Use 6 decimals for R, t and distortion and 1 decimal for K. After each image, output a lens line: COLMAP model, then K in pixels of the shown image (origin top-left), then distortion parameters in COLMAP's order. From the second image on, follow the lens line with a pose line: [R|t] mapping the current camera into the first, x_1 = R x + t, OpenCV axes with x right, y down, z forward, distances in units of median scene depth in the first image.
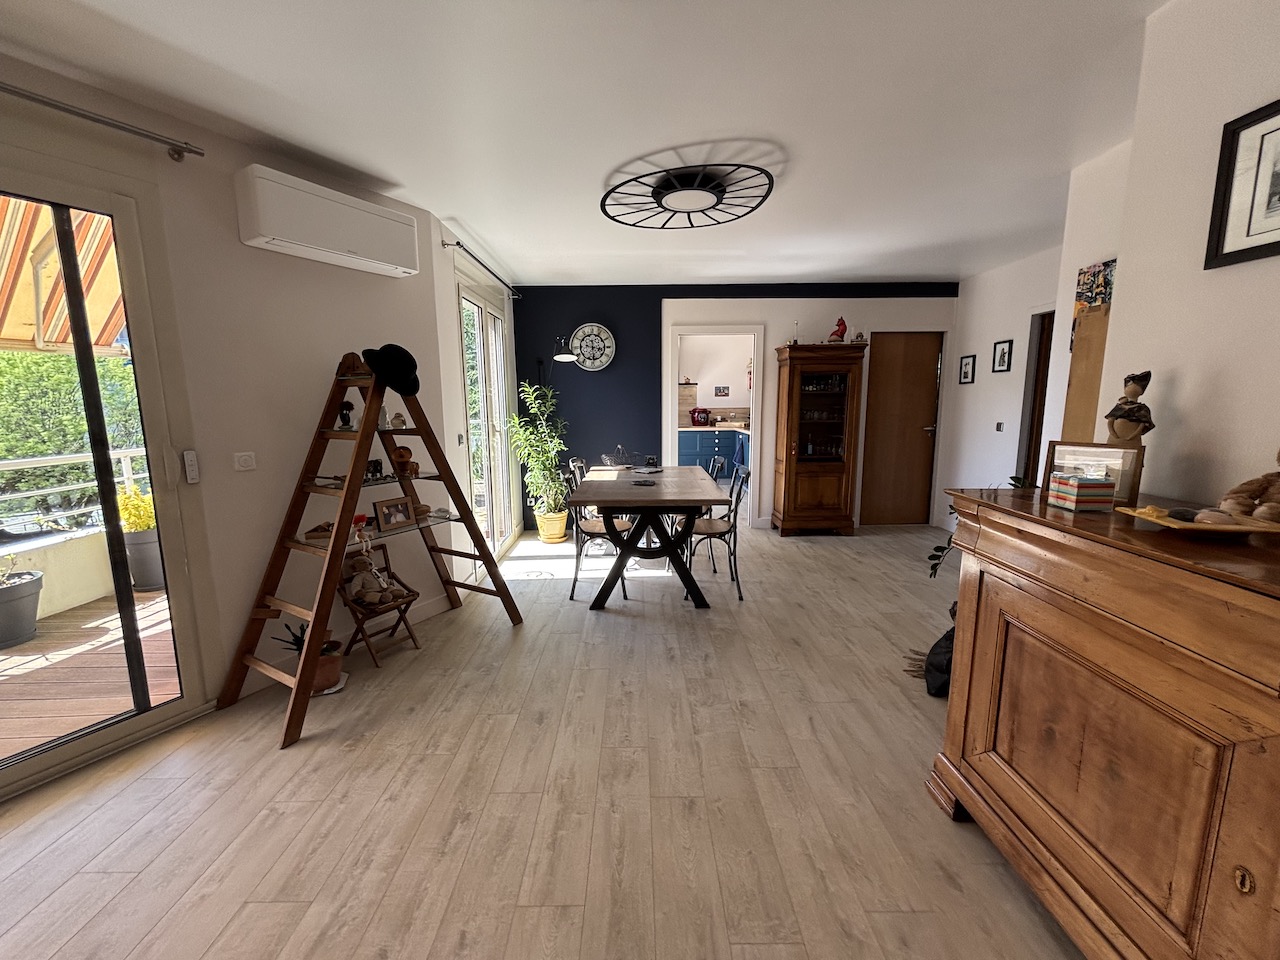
lens RADIAL K [[518.5, 0, 640.0], [0, 518.5, 480.0], [0, 0, 1]] dist [-0.000335, -0.000181]
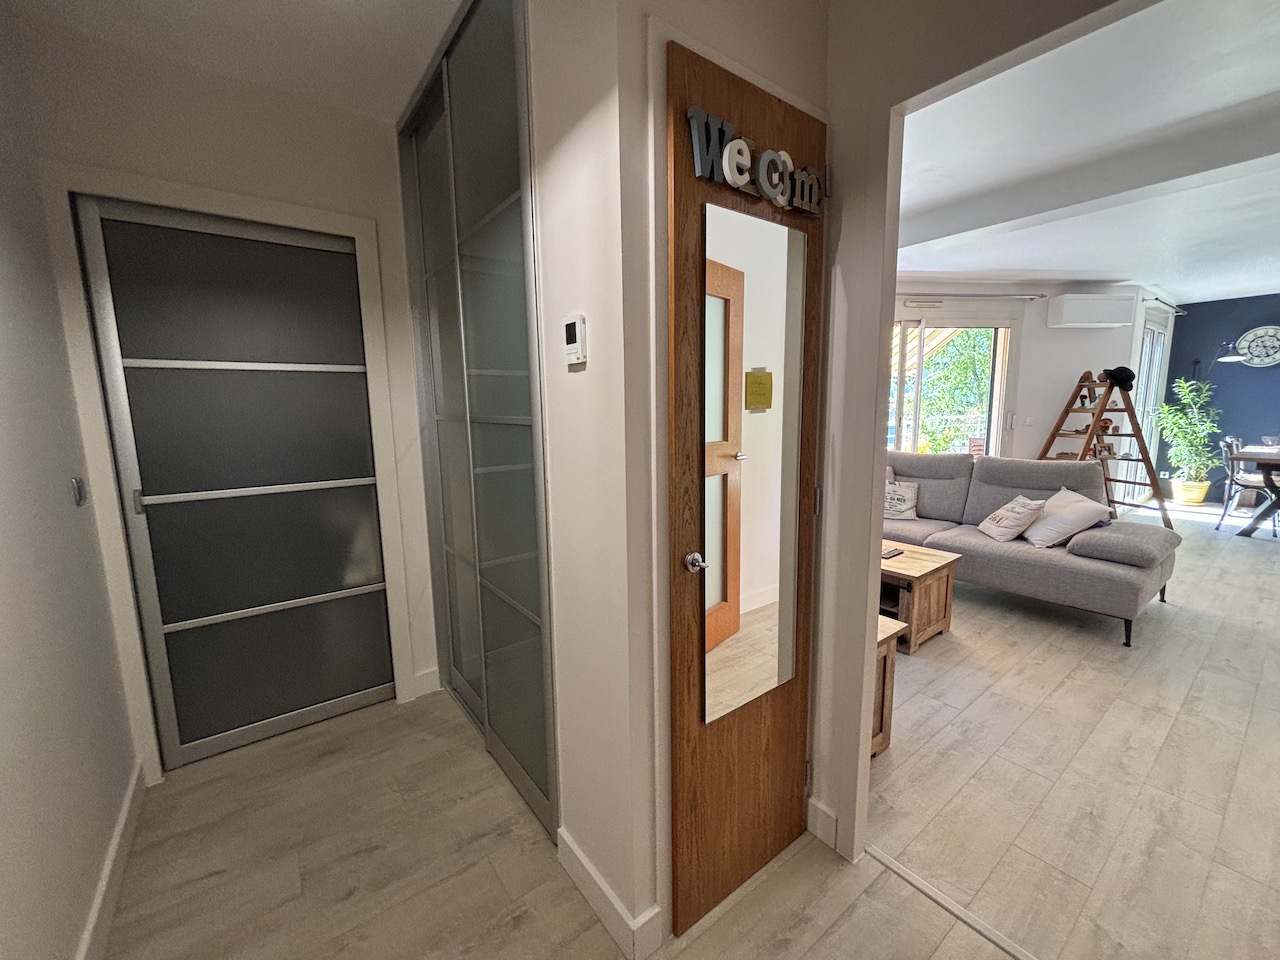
lens RADIAL K [[518.5, 0, 640.0], [0, 518.5, 480.0], [0, 0, 1]] dist [-0.000335, -0.000181]
pose [[0.598441, 0.112654, -0.793207, 0.027753], [-0.109499, 0.992275, 0.058313, 0.137257], [0.793649, 0.051958, 0.606154, -0.864198]]
